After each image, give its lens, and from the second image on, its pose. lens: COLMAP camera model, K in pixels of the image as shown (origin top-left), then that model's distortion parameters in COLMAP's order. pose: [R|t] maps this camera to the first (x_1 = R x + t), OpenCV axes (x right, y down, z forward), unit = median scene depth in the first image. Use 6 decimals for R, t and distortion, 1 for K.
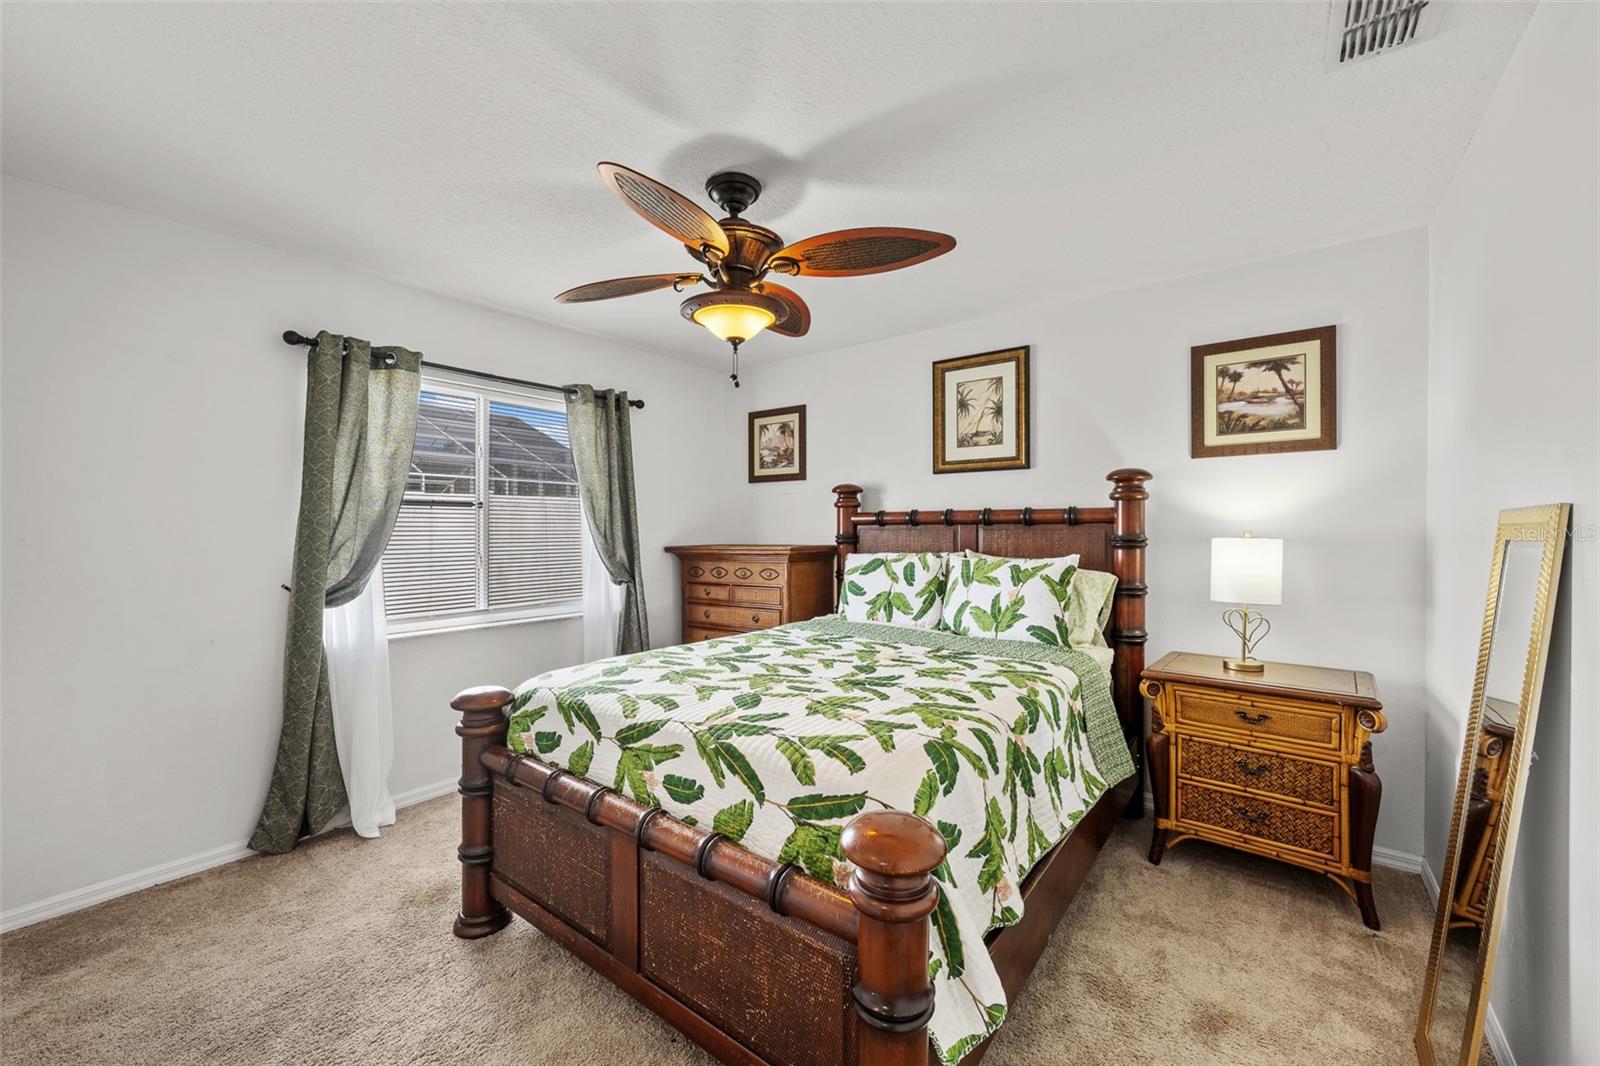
lens RADIAL K [[634.0, 0, 798.9], [0, 634.0, 533.4], [0, 0, 1]] dist [-0.000407, 0.000002]
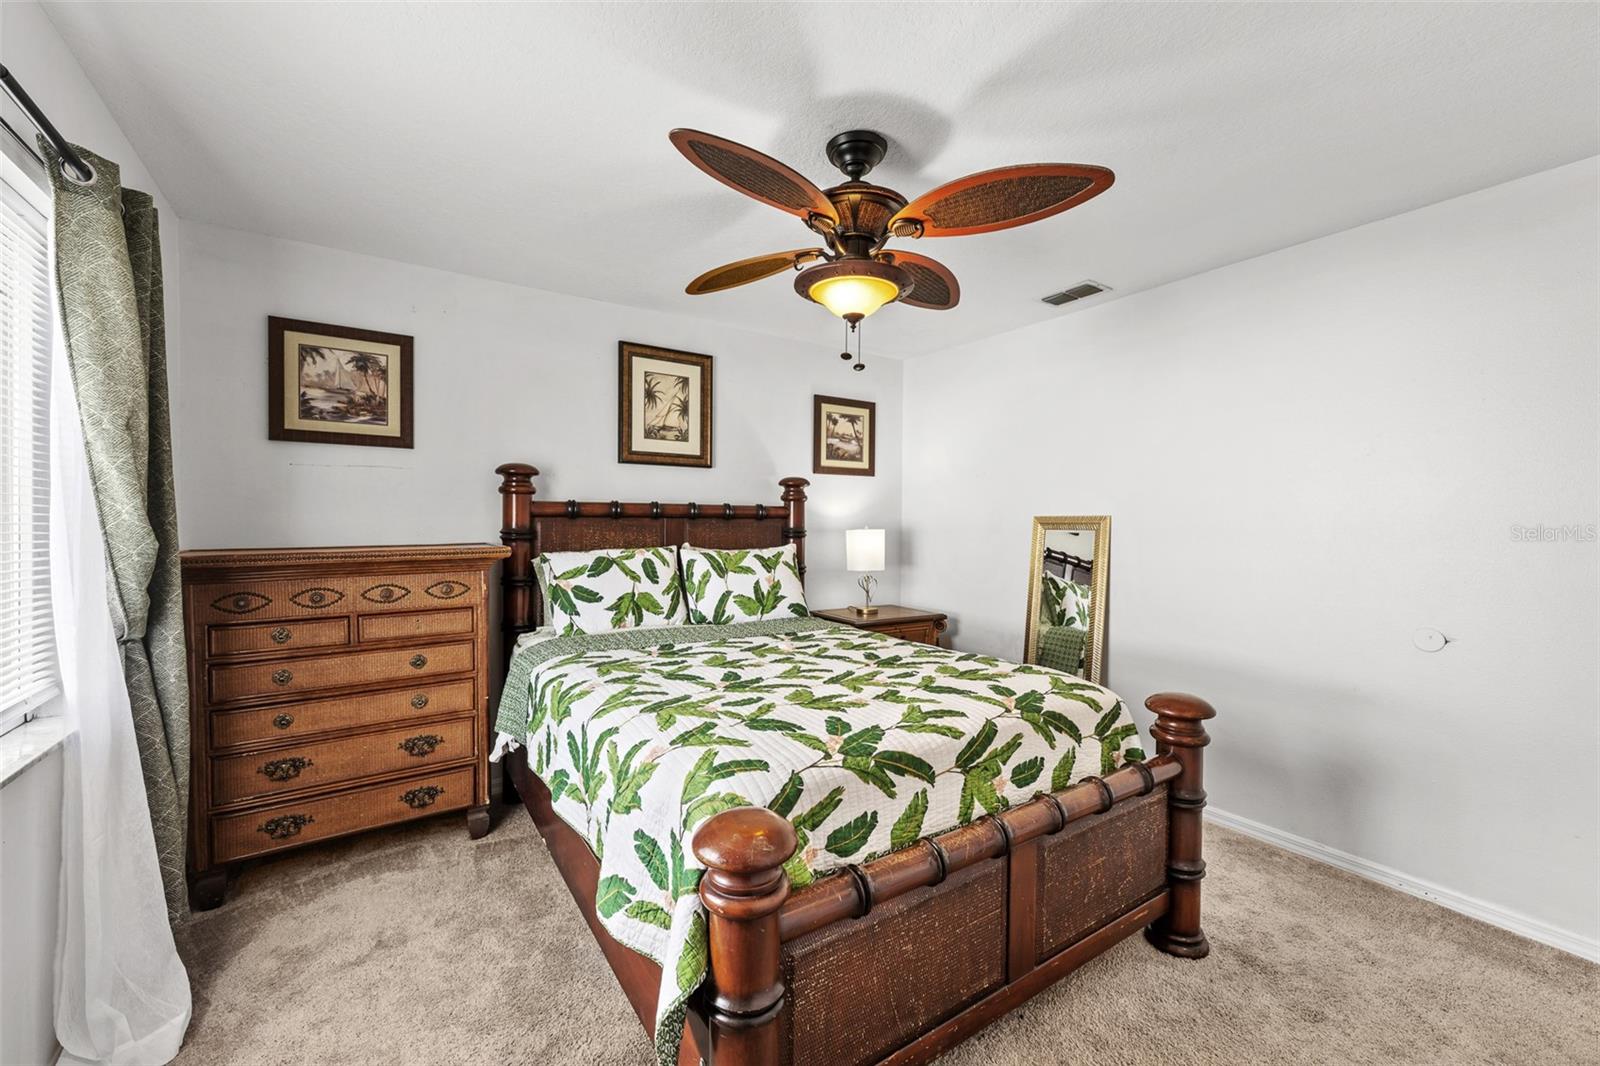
lens RADIAL K [[634.0, 0, 798.9], [0, 634.0, 533.4], [0, 0, 1]] dist [-0.000407, 0.000002]
pose [[0.320258, -0.014753, 0.947216, -0.650524], [0.000739, 0.999882, 0.015324, -0.005244], [-0.947330, -0.004207, 0.320231, 0.512453]]
